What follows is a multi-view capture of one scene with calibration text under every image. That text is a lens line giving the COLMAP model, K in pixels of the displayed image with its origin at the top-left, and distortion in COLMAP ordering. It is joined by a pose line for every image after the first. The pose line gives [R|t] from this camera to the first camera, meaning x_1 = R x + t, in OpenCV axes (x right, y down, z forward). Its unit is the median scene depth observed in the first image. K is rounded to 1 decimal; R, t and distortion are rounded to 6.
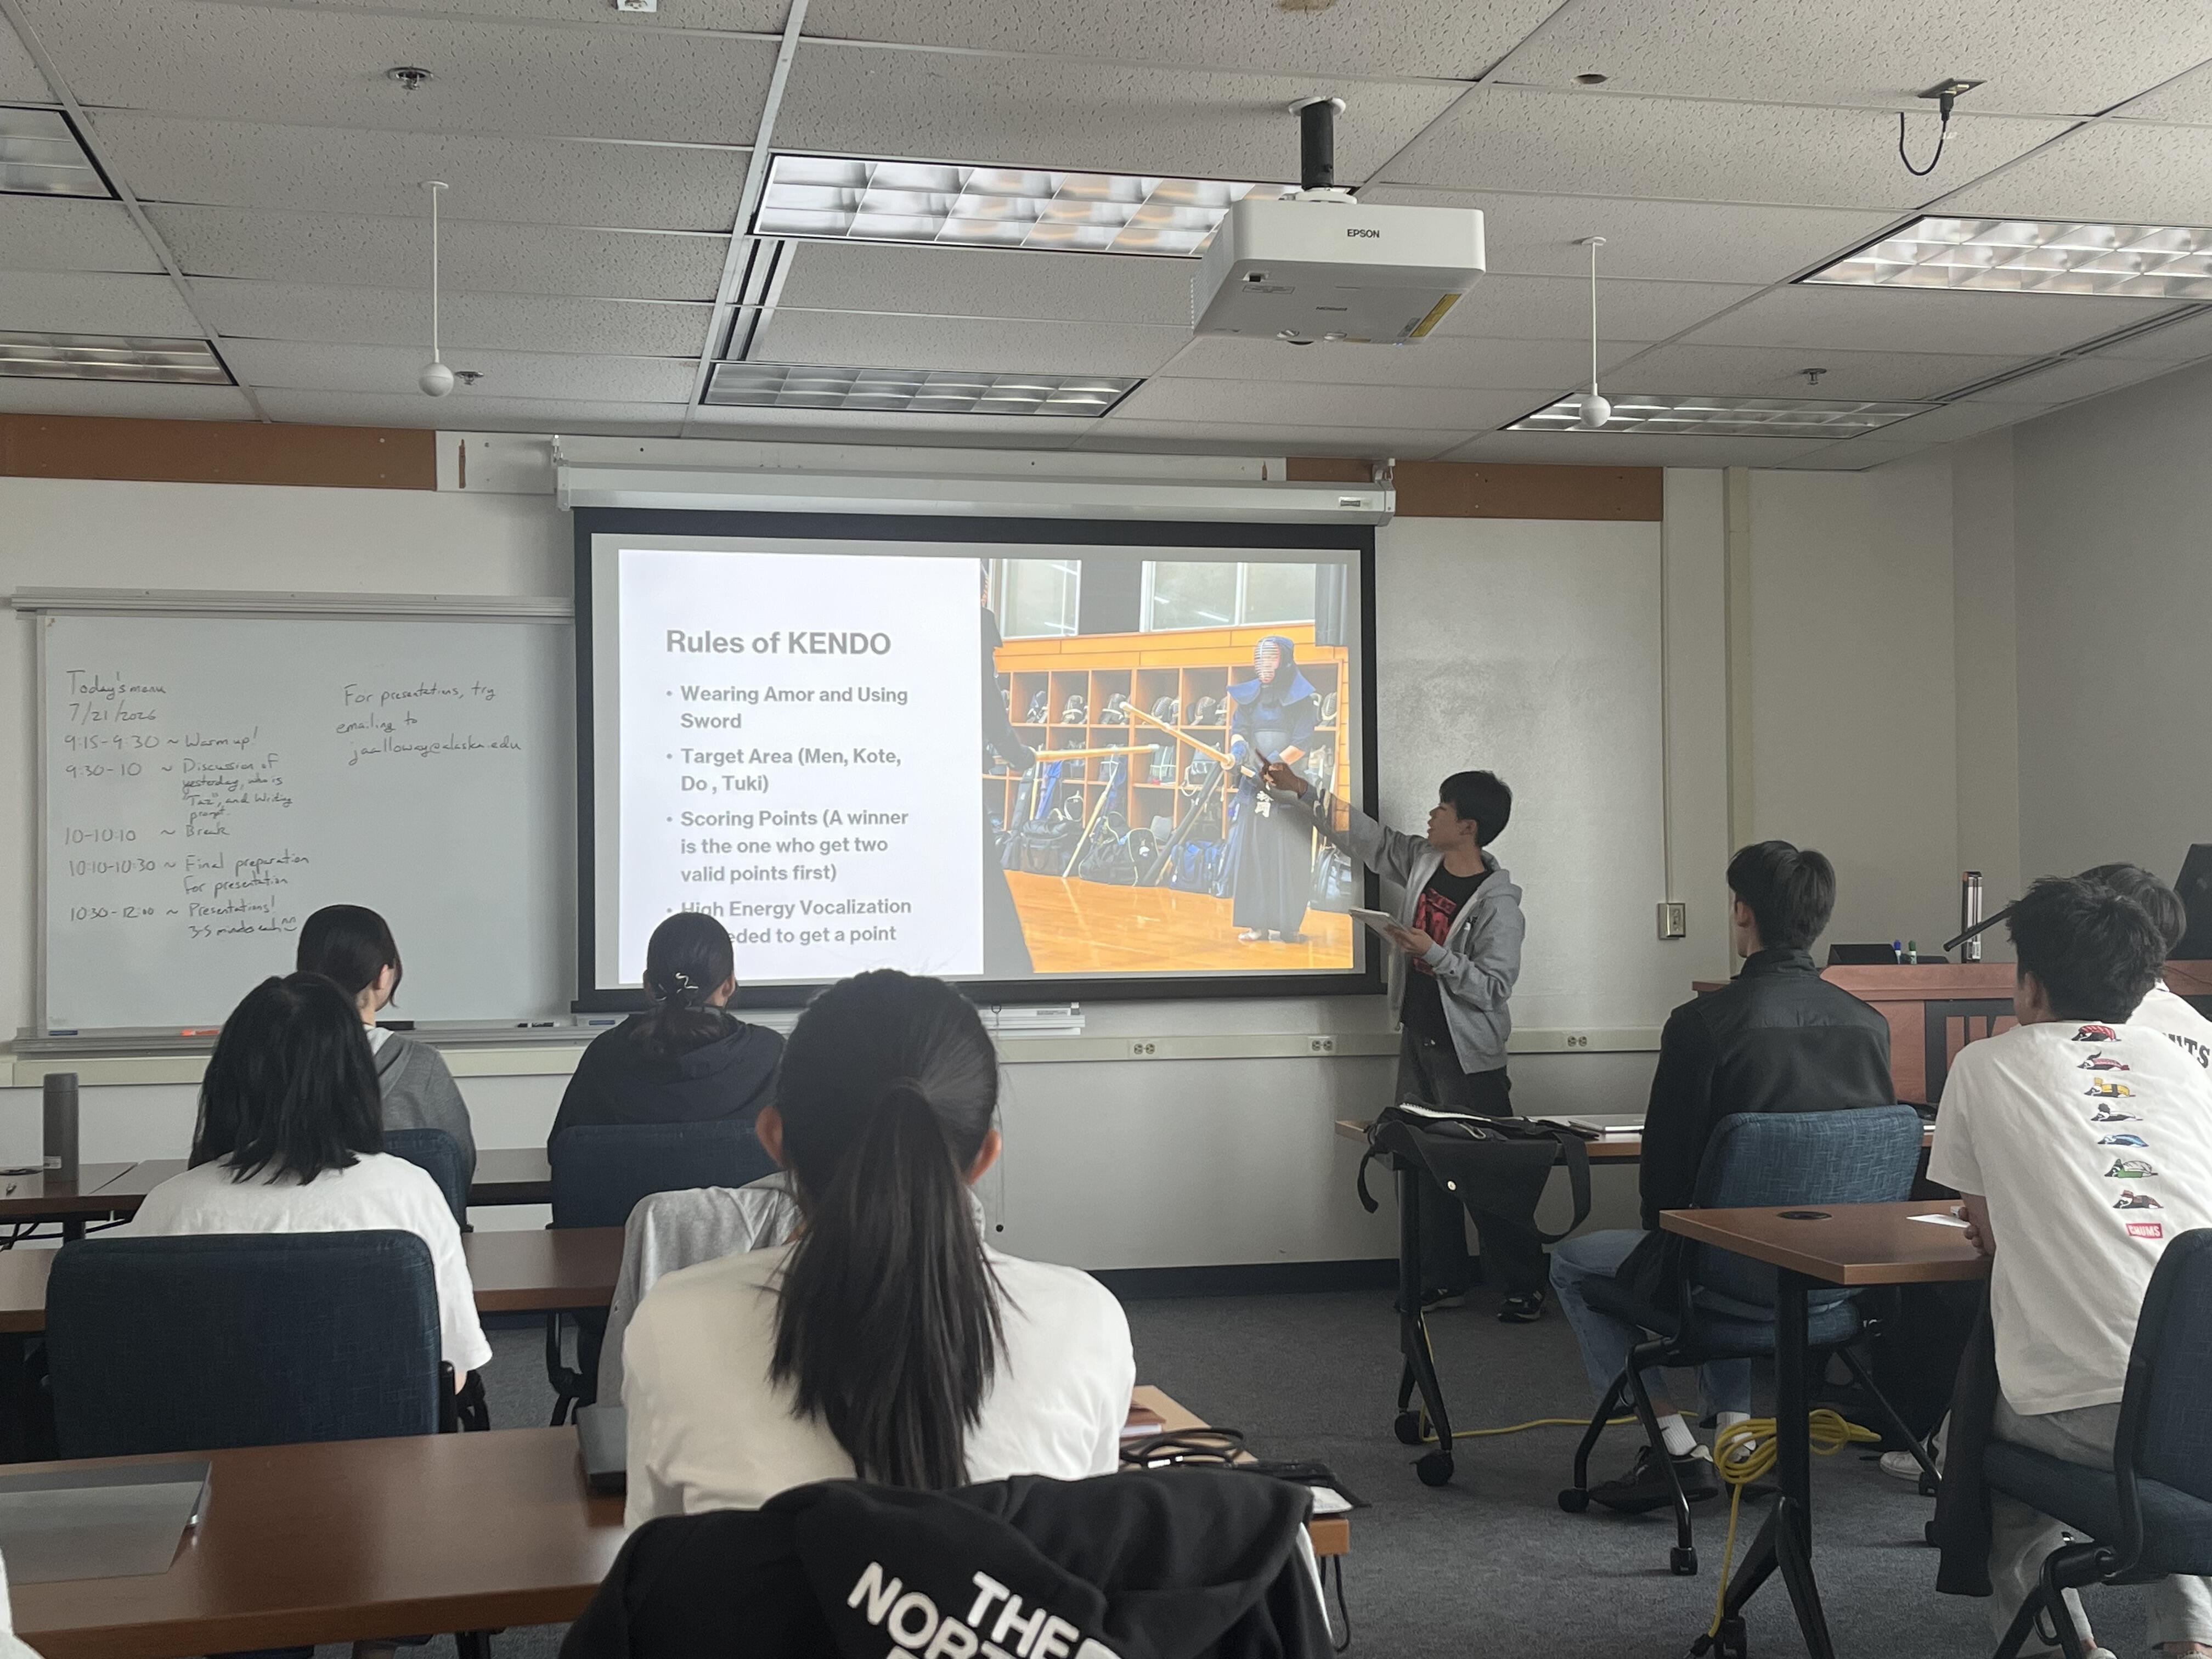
lens RADIAL K [[2451.9, 0, 1106.0], [0, 2451.9, 829.5], [0, 0, 1]] dist [0.153959, -0.401662]
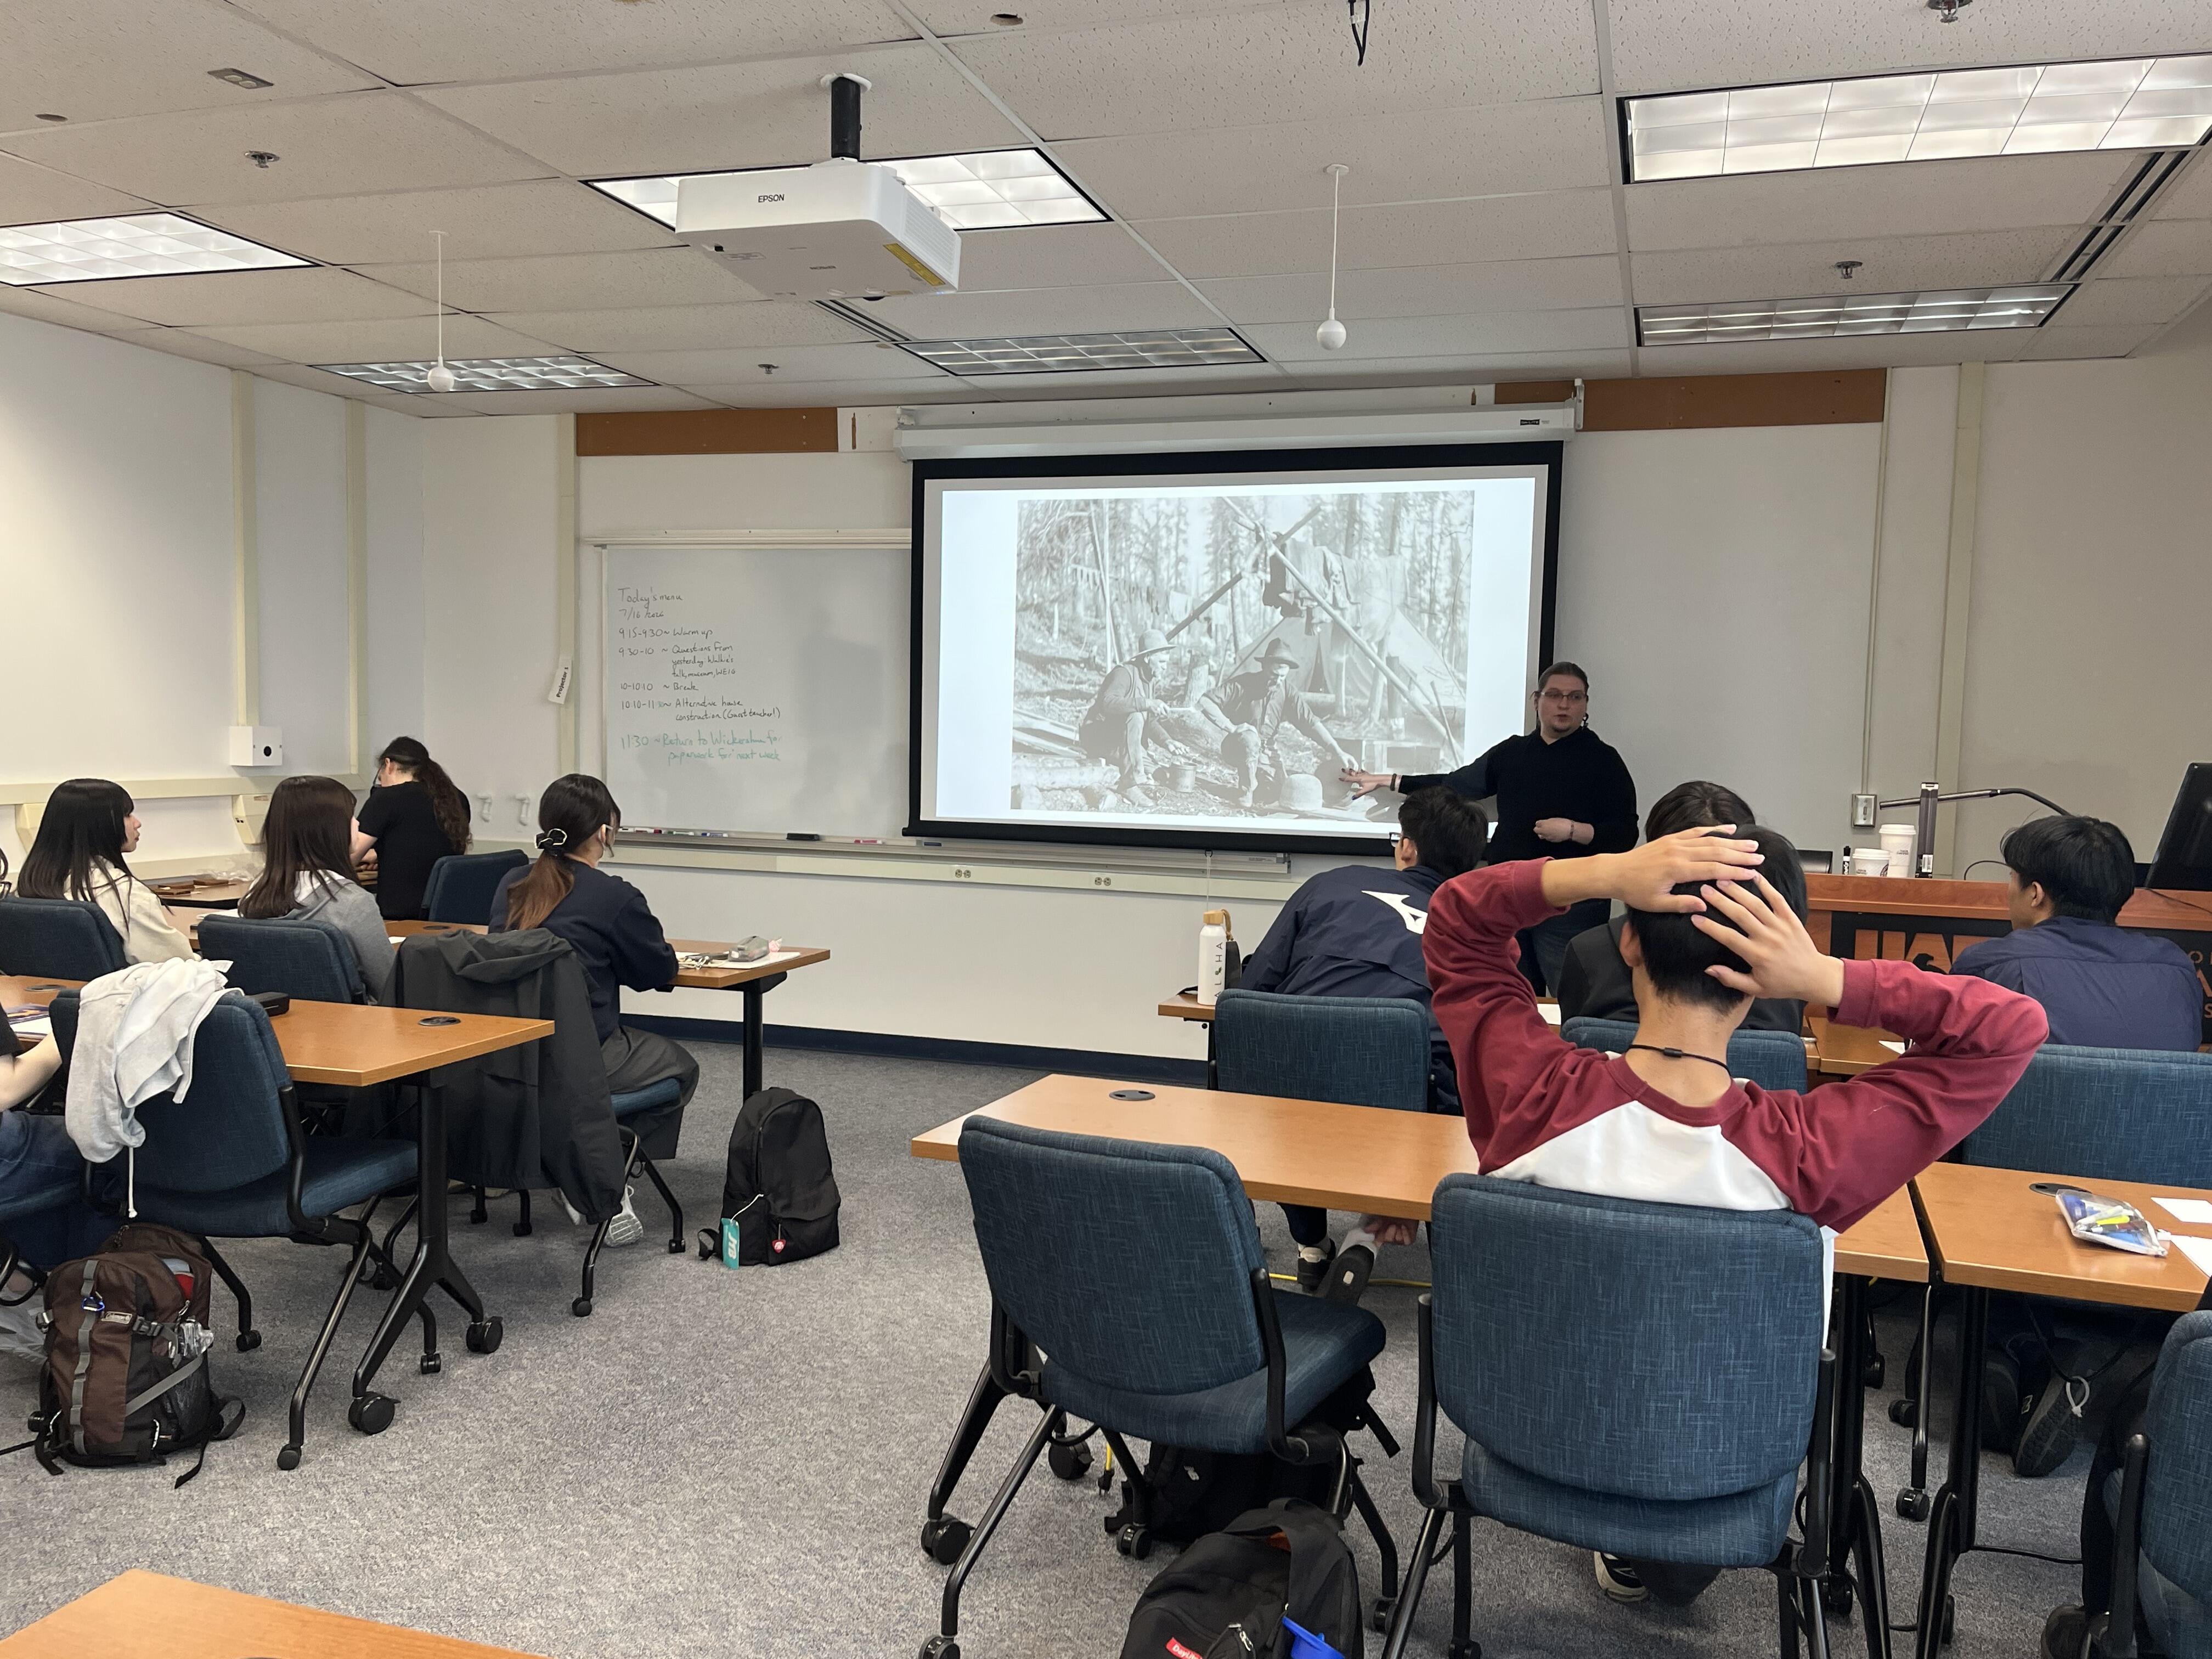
lens RADIAL K [[1783.7, 0, 1109.7], [0, 1783.7, 841.4], [0, 0, 1]] dist [0.028561, -0.008421]
pose [[0.864984, 0.062511, -0.497890, 0.378953], [-0.017335, 0.995341, 0.094851, -0.018441], [0.501500, -0.073414, 0.862037, 0.208115]]
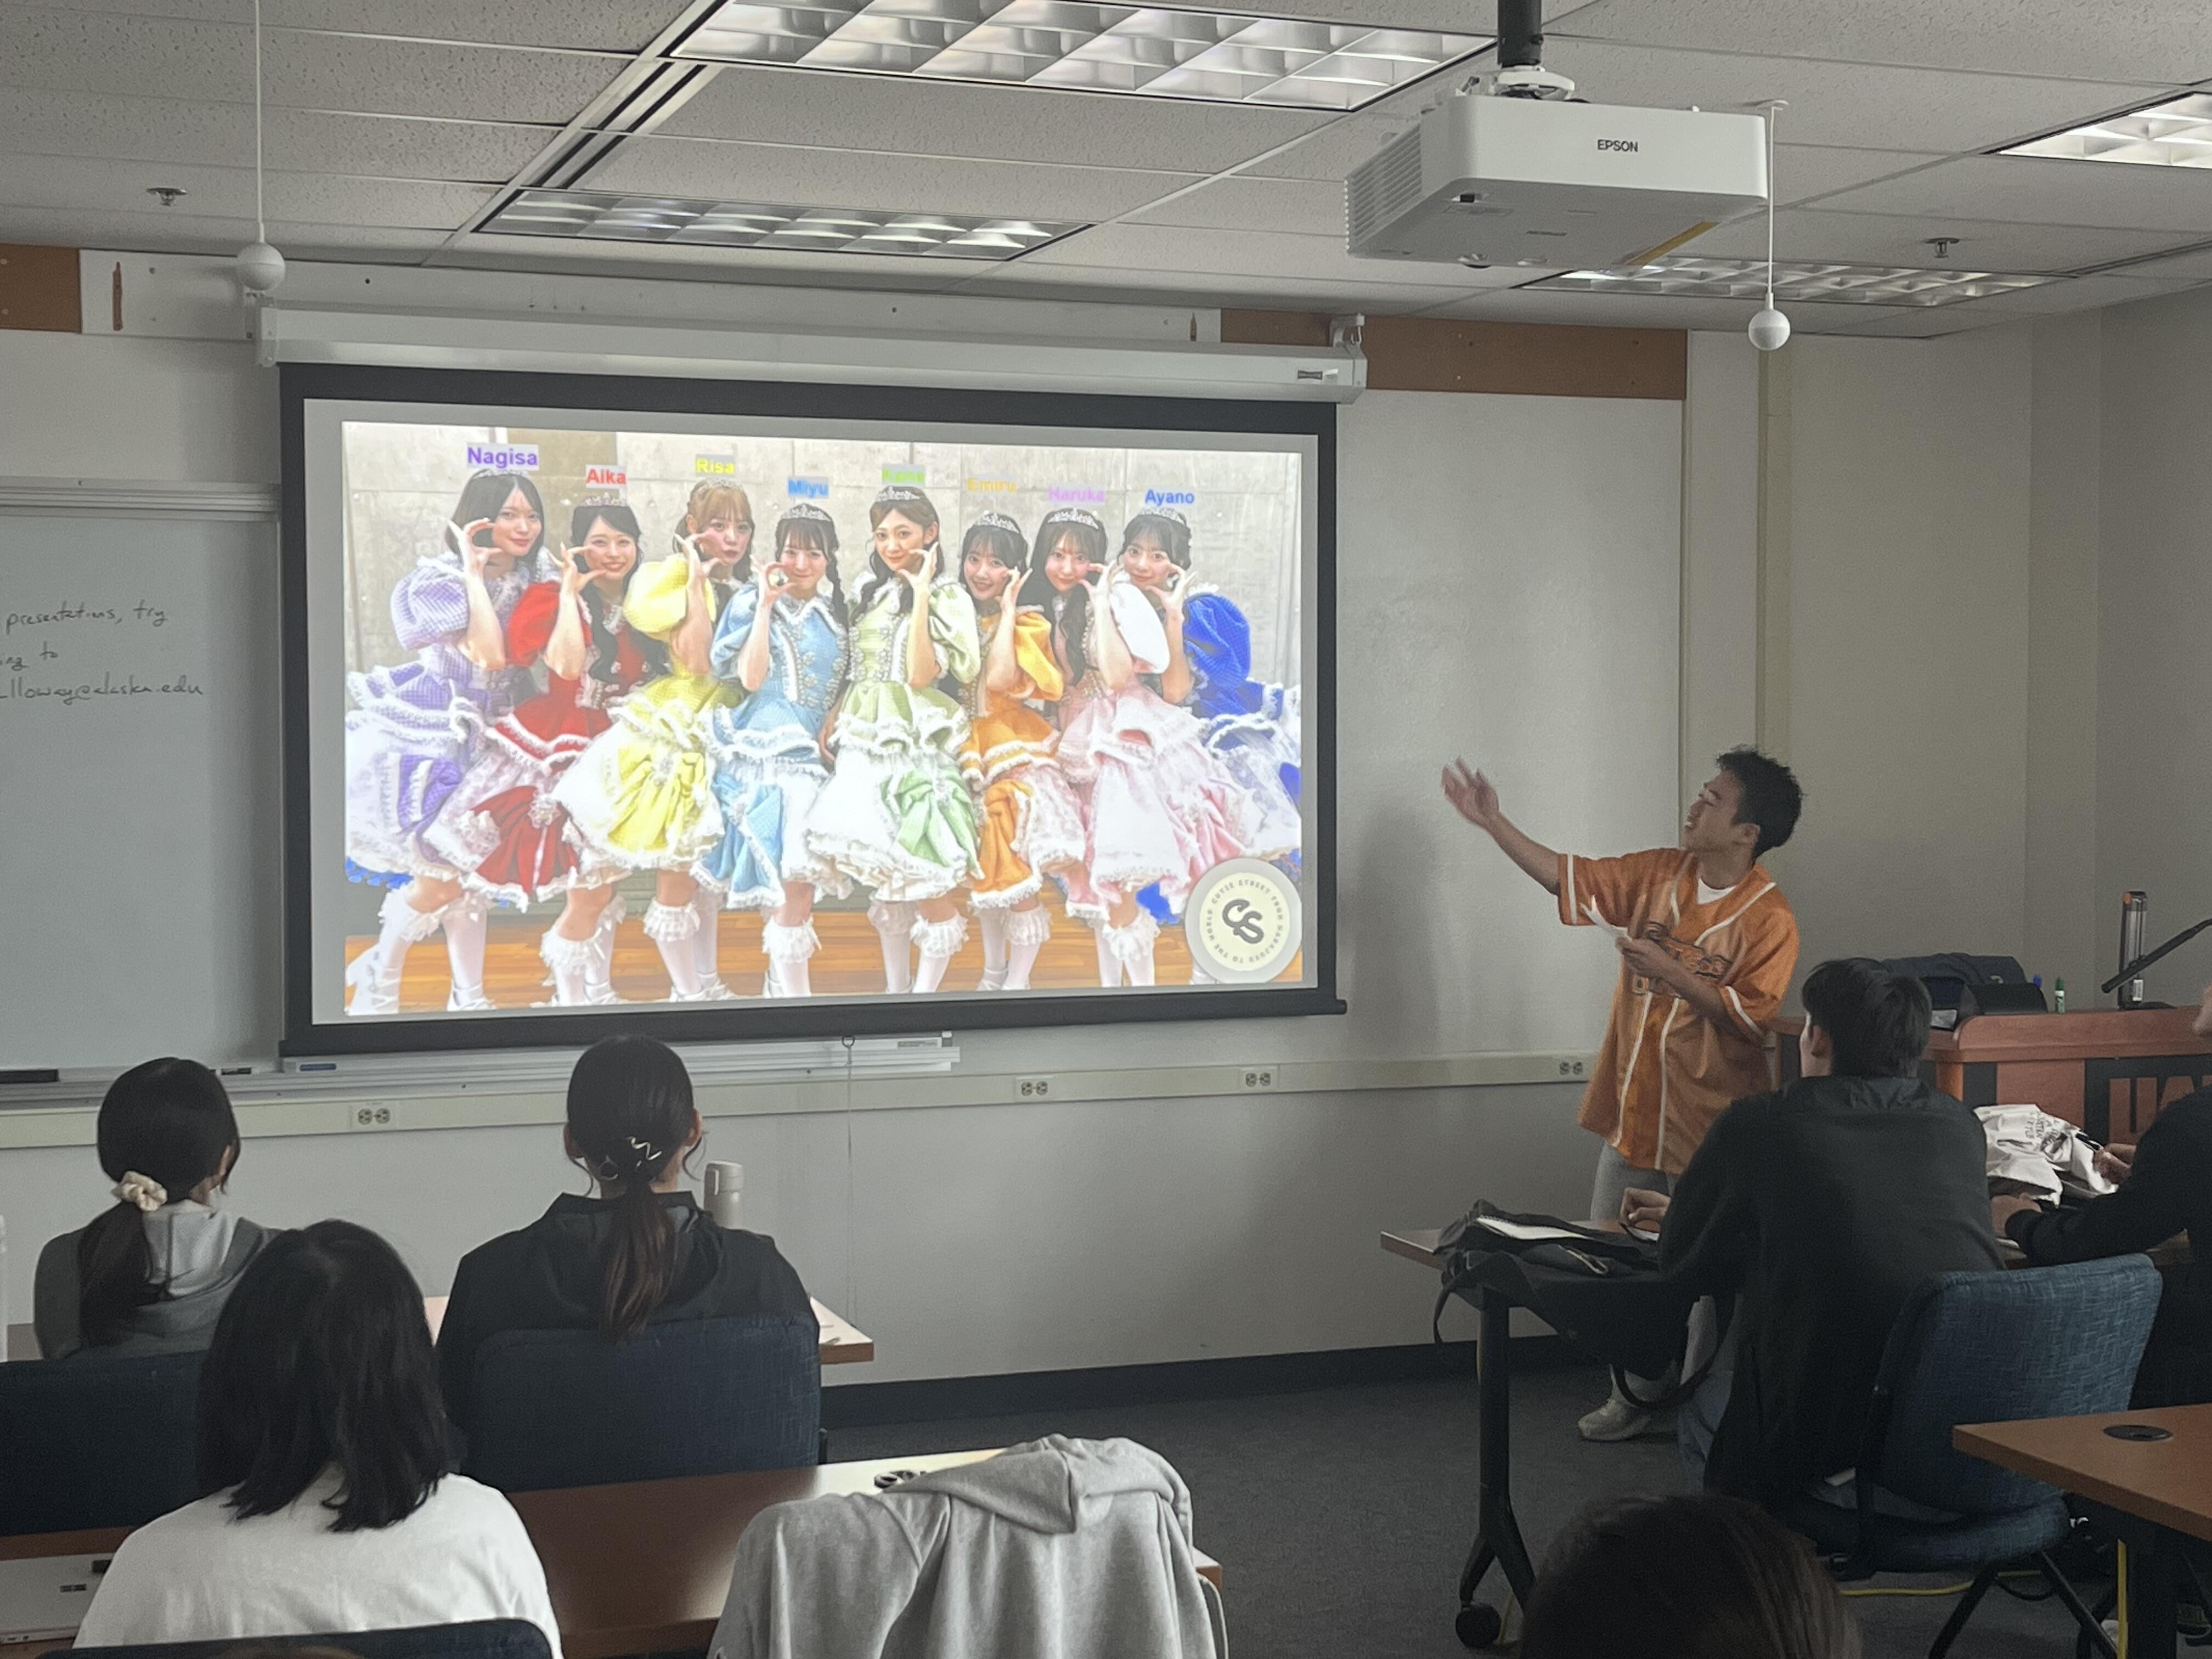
lens RADIAL K [[3149.2, 0, 1129.2], [0, 3149.2, 829.3], [0, 0, 1]] dist [0.151368, -0.399836]
pose [[0.989898, 0.004635, 0.141705, -0.102313], [-0.012695, 0.998348, 0.056031, -0.050079], [-0.141211, -0.057264, 0.988322, 0.034962]]
